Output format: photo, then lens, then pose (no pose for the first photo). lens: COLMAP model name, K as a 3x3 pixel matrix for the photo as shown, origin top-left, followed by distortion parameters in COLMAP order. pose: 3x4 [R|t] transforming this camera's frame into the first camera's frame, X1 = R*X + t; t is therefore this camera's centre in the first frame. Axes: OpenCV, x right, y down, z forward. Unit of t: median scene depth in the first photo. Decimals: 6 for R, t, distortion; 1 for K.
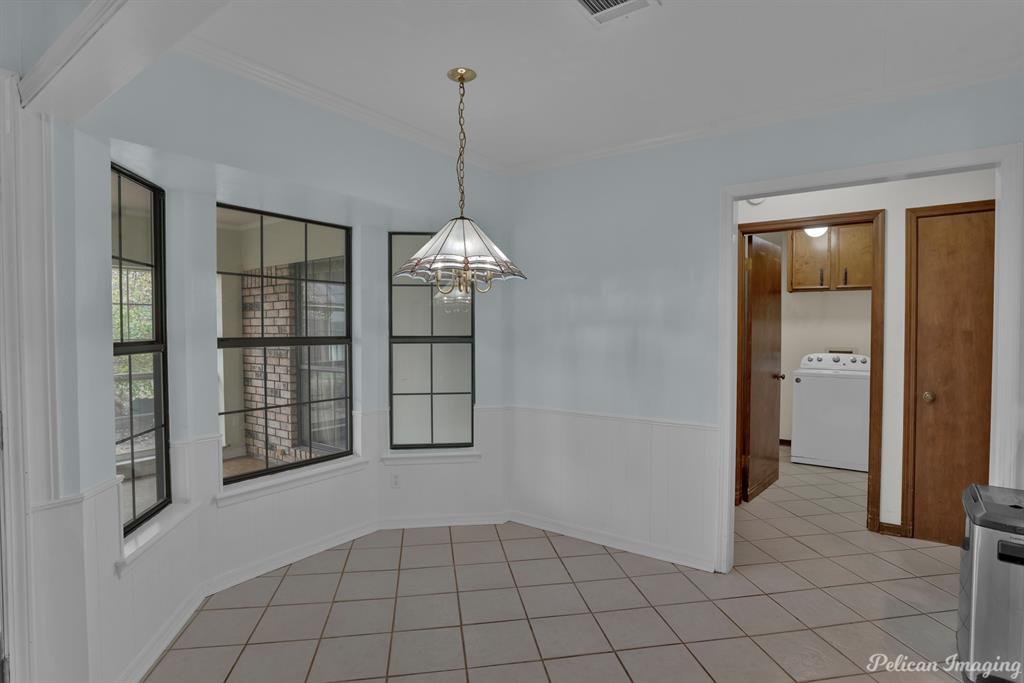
lens RADIAL K [[519.7, 0, 512.4], [0, 519.7, 342.2], [0, 0, 1]] dist [-0.054902, 0.023761]
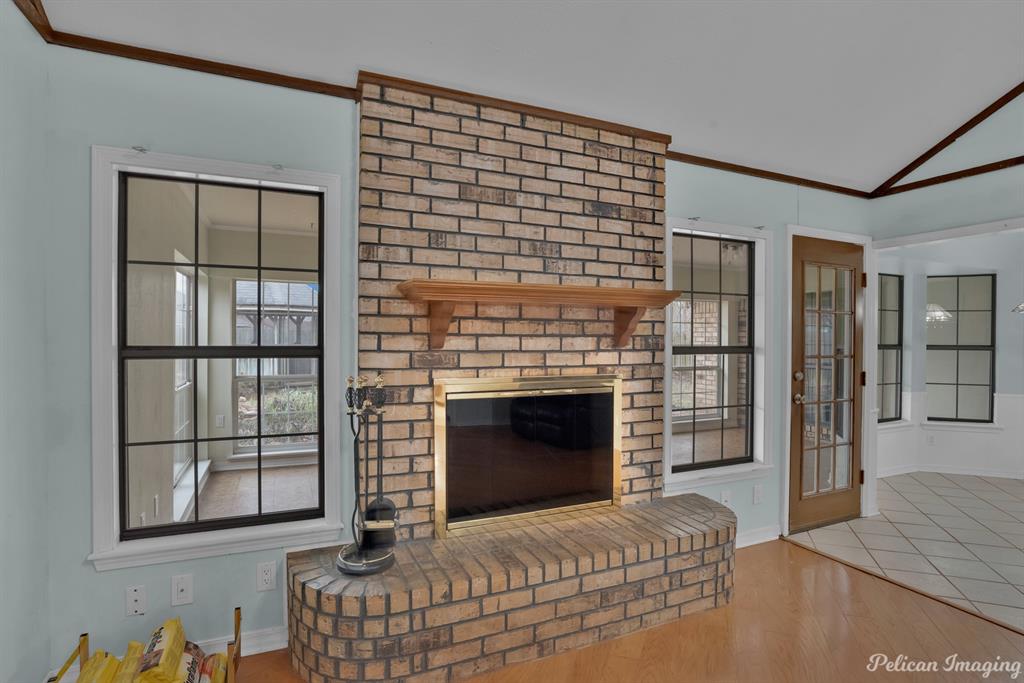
lens RADIAL K [[519.7, 0, 512.4], [0, 519.7, 342.2], [0, 0, 1]] dist [-0.054902, 0.023761]
pose [[0.863864, 0.010033, -0.503626, -0.552612], [-0.020825, 0.999658, -0.015807, 0.030290], [0.503295, 0.024143, 0.863777, -0.922917]]
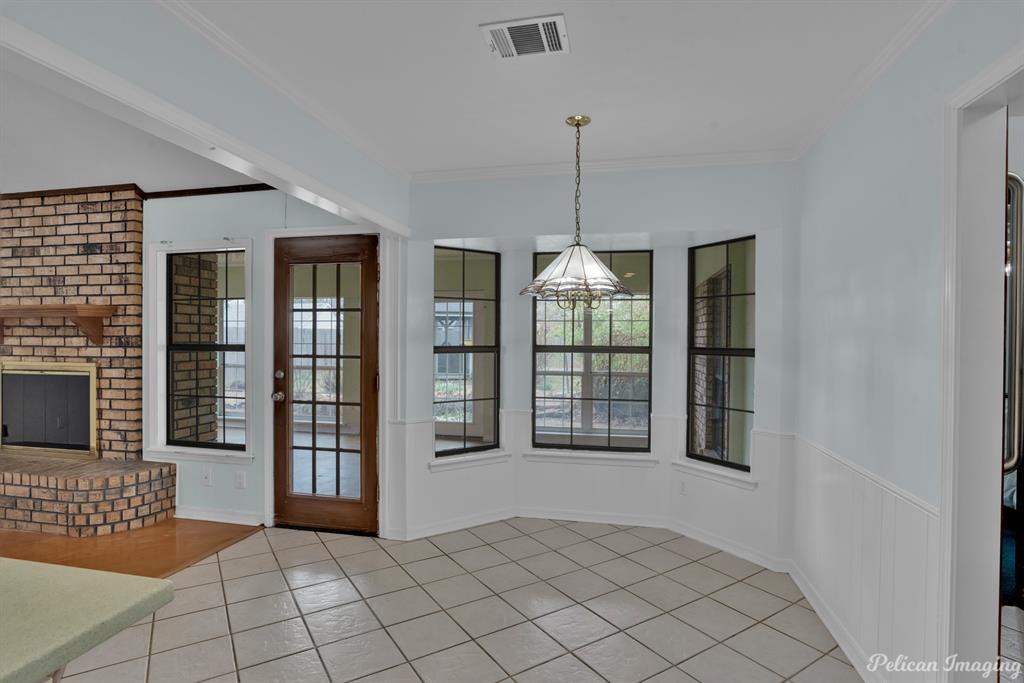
lens RADIAL K [[519.7, 0, 512.4], [0, 519.7, 342.2], [0, 0, 1]] dist [-0.054902, 0.023761]
pose [[0.399241, 0.011348, -0.916776, 0.592540], [-0.030970, 0.999520, -0.001114, -0.010787], [0.916323, 0.028837, 0.399401, 0.270928]]
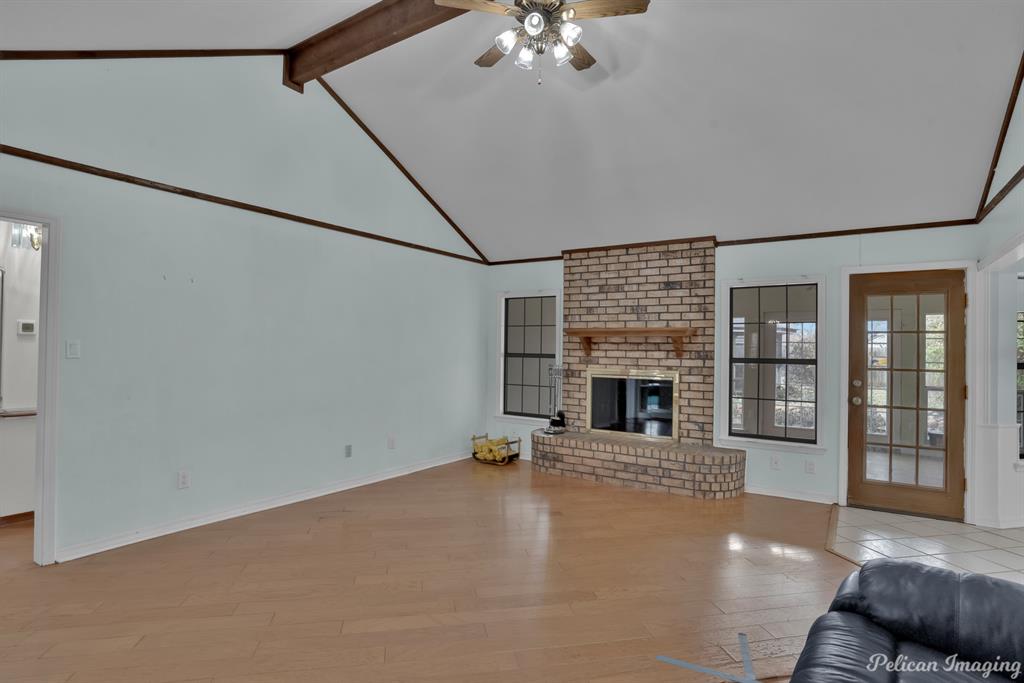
lens RADIAL K [[524.8, 0, 514.7], [0, 524.8, 340.8], [0, 0, 1]] dist [-0.055651, 0.025745]
pose [[0.036657, -0.012396, -0.999251, 0.721682], [-0.041702, 0.999033, -0.013923, 0.015756], [0.998457, 0.042182, 0.036105, -0.677028]]
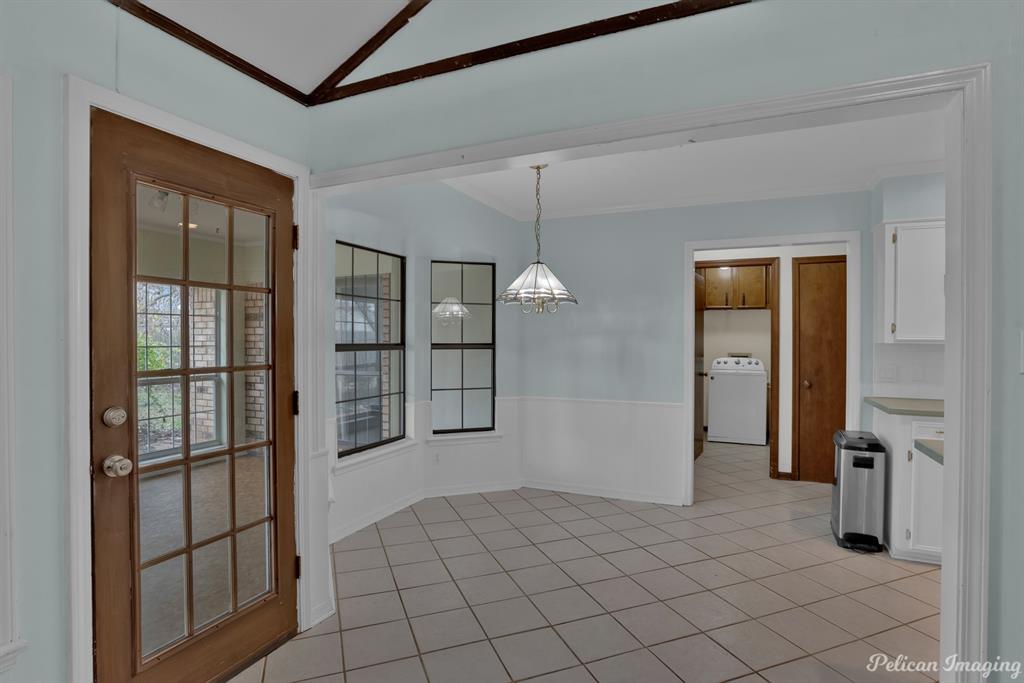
lens RADIAL K [[519.7, 0, 512.4], [0, 519.7, 342.2], [0, 0, 1]] dist [-0.054902, 0.023761]
pose [[0.979707, 0.001643, 0.200429, -0.304626], [0.002220, 0.999816, -0.019048, 0.010234], [-0.200423, 0.019106, 0.979523, -0.279699]]
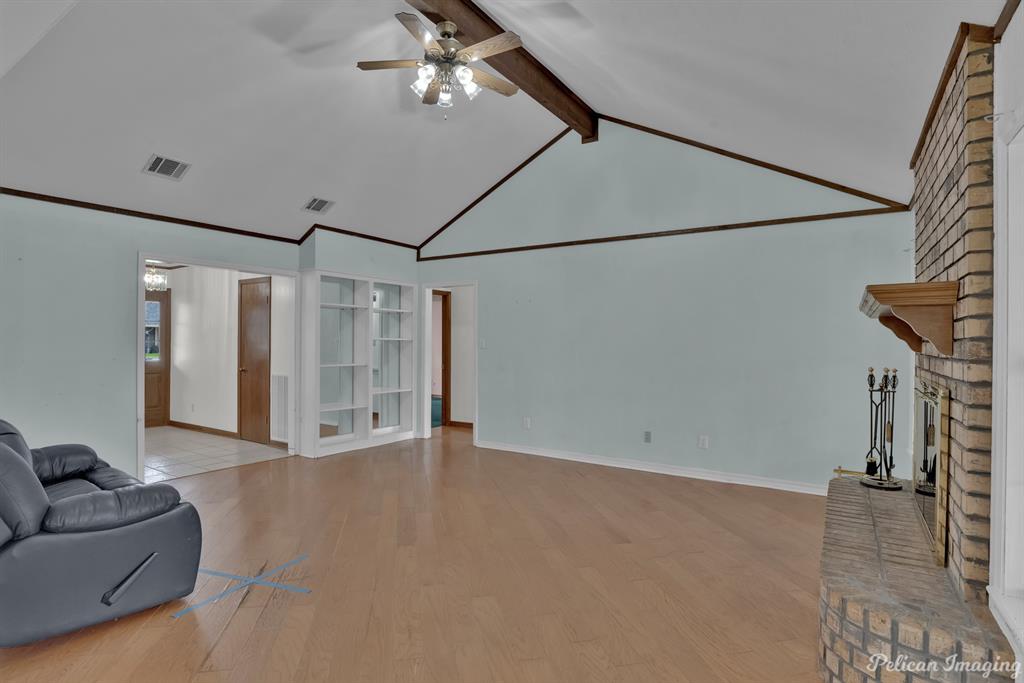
lens RADIAL K [[519.7, 0, 512.4], [0, 519.7, 342.2], [0, 0, 1]] dist [-0.054902, 0.023761]
pose [[-0.999100, -0.003204, -0.042301, -0.266228], [-0.004460, 0.999551, 0.029626, -0.010005], [0.042187, 0.029788, -0.998666, 0.467634]]
